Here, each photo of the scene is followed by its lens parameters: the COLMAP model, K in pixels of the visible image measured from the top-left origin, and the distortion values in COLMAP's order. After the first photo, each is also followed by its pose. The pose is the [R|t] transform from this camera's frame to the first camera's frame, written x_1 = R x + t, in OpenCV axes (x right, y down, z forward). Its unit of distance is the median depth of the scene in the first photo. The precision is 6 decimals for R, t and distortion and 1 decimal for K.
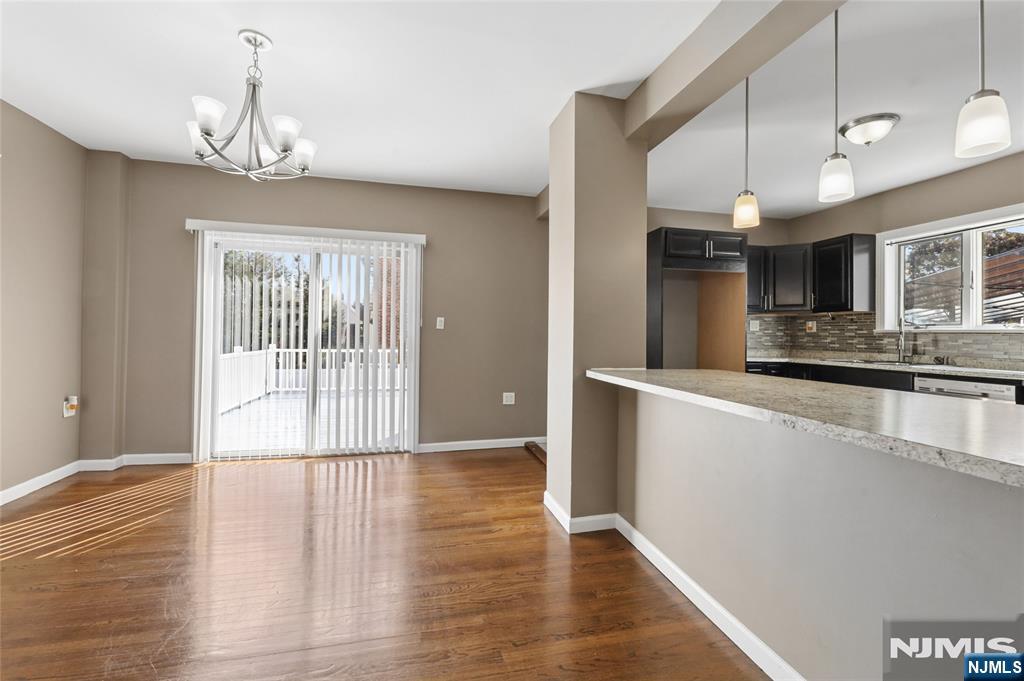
lens RADIAL K [[444.9, 0, 514.3], [0, 444.9, 329.6], [0, 0, 1]] dist [-0.004745, -0.000198]
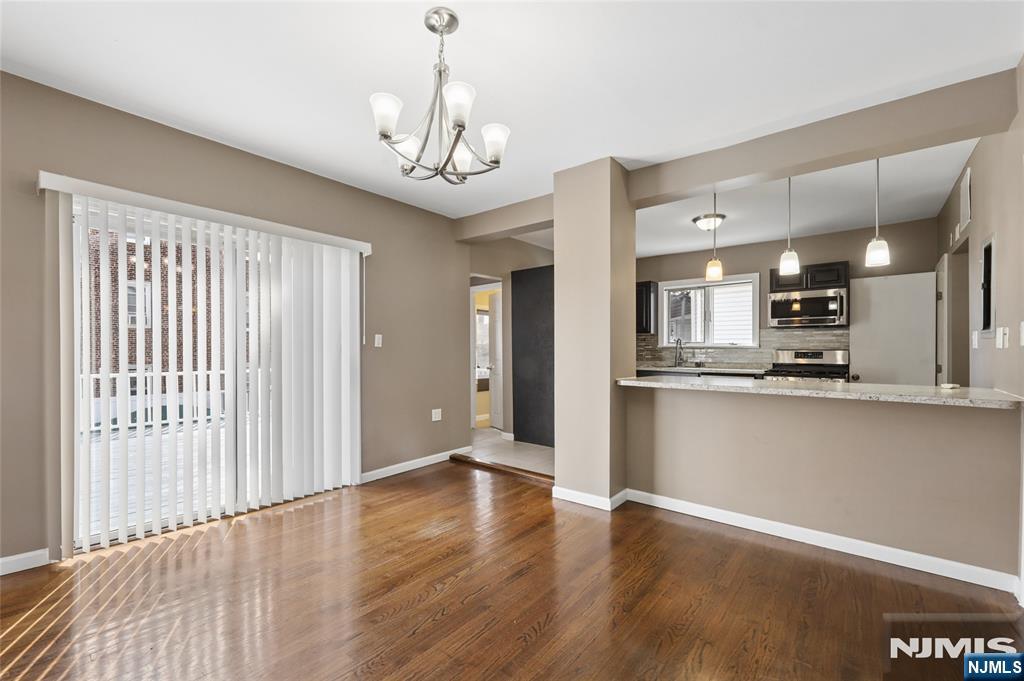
lens RADIAL K [[439.4, 0, 498.8], [0, 439.4, 352.3], [0, 0, 1]] dist [0.001831, 0.000013]
pose [[0.803660, -0.013823, 0.594928, -0.528511], [0.000559, 0.999747, 0.022474, -0.011424], [-0.595088, -0.017729, 0.803465, 0.118368]]
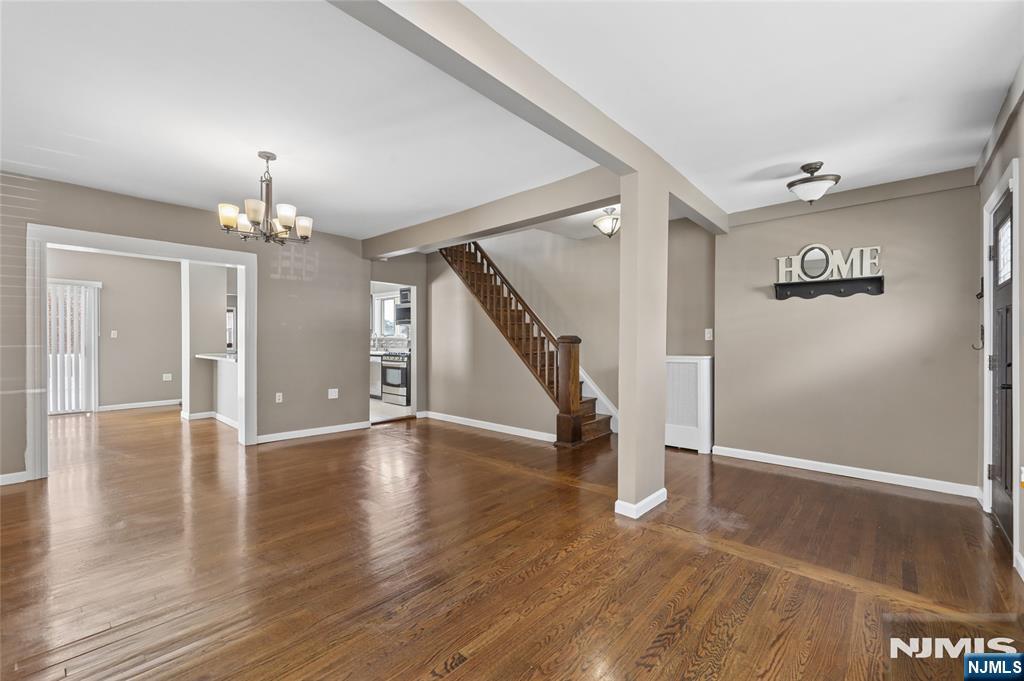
lens RADIAL K [[431.4, 0, 508.9], [0, 431.4, 343.0], [0, 0, 1]] dist [-0.002615, -0.000023]
pose [[0.824832, -0.012832, 0.565233, 0.150183], [0.000807, 0.999768, 0.021520, -0.016215], [-0.565378, -0.017294, 0.824651, -1.229943]]
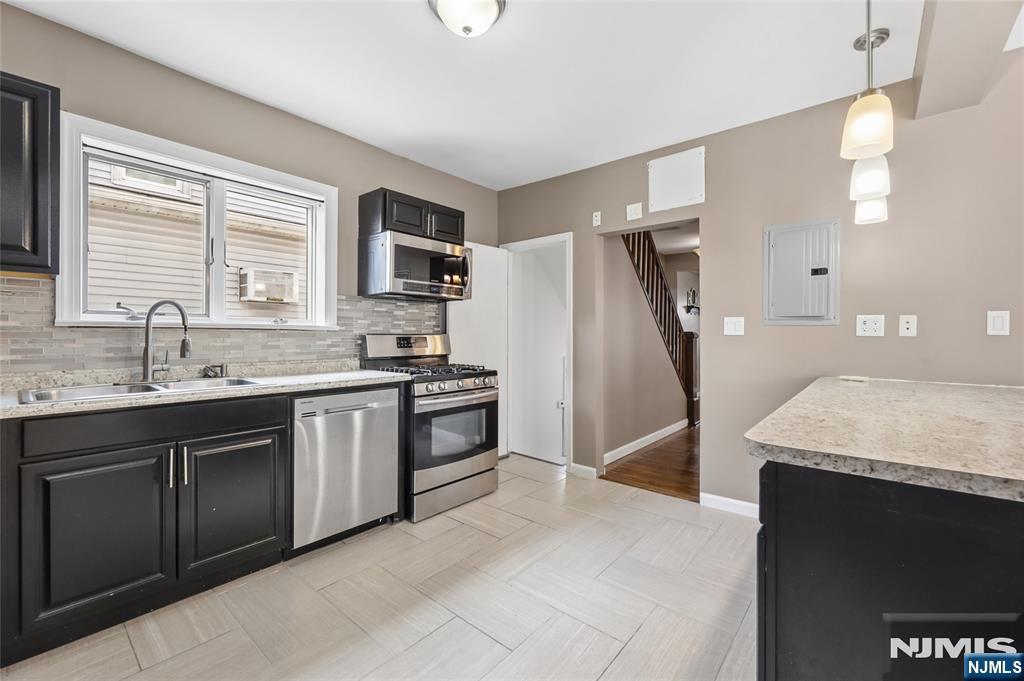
lens RADIAL K [[426.4, 0, 517.9], [0, 426.4, 332.8], [0, 0, 1]] dist [-0.000158, -0.000139]
pose [[-0.600545, -0.014548, 0.799458, 0.181864], [-0.022384, 0.999748, 0.001378, 0.002545], [-0.799277, -0.017068, -0.600720, 0.905781]]
